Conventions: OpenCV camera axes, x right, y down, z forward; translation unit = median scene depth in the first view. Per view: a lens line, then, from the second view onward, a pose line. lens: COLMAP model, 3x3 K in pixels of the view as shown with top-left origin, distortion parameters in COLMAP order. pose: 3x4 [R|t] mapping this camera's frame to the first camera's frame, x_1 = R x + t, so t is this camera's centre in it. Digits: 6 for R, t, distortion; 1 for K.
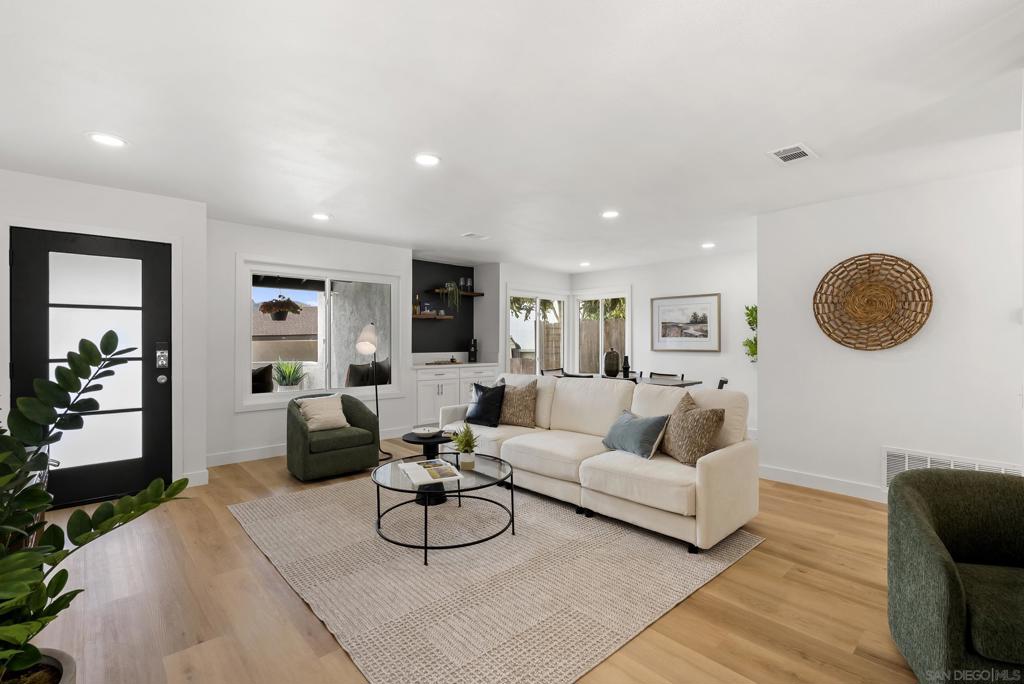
lens RADIAL K [[472.4, 0, 517.4], [0, 472.4, 337.1], [0, 0, 1]] dist [-0.003326, 0.001427]
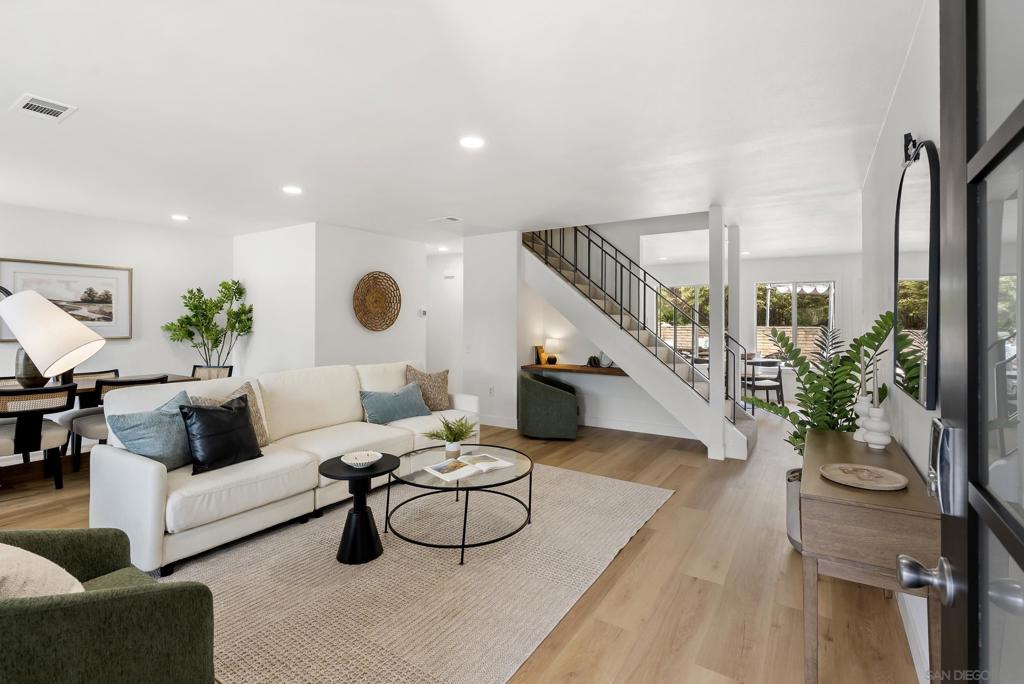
lens RADIAL K [[472.4, 0, 514.1], [0, 472.4, 318.6], [0, 0, 1]] dist [-0.003326, 0.001427]
pose [[-0.257372, 0.000389, 0.966312, -0.516937], [-0.009287, 0.999953, -0.002876, -0.007397], [-0.966268, -0.009715, -0.257357, 0.528976]]
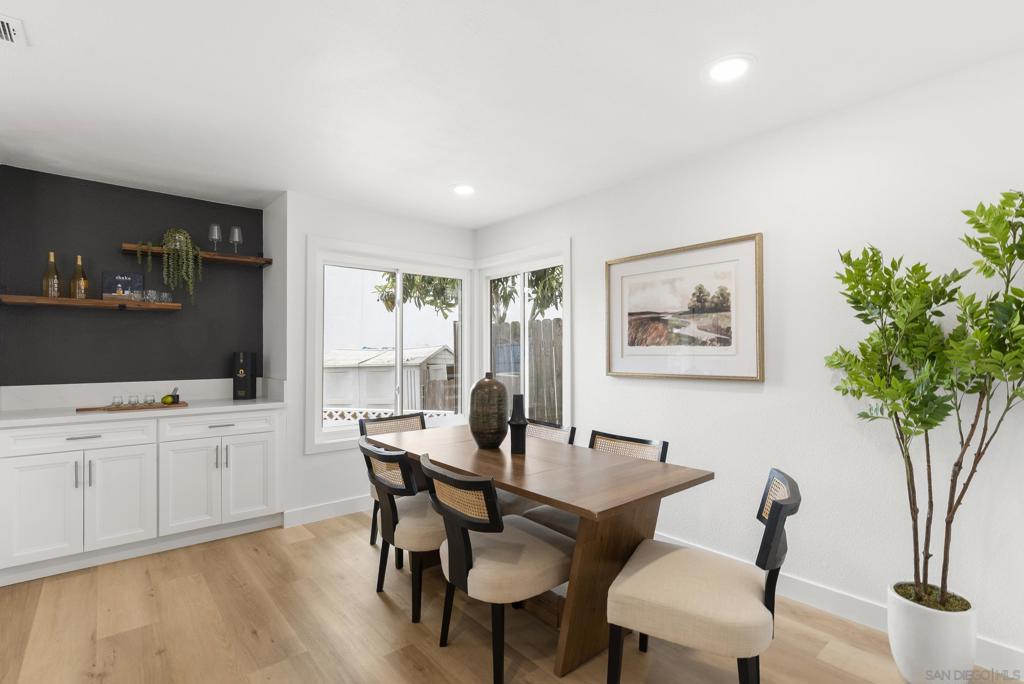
lens RADIAL K [[472.4, 0, 533.8], [0, 472.4, 342.9], [0, 0, 1]] dist [-0.003326, 0.001427]
pose [[0.999851, -0.005821, -0.016225, 0.230554], [0.005657, 0.999932, -0.010180, 0.001511], [0.016283, 0.010086, 0.999817, 0.568268]]
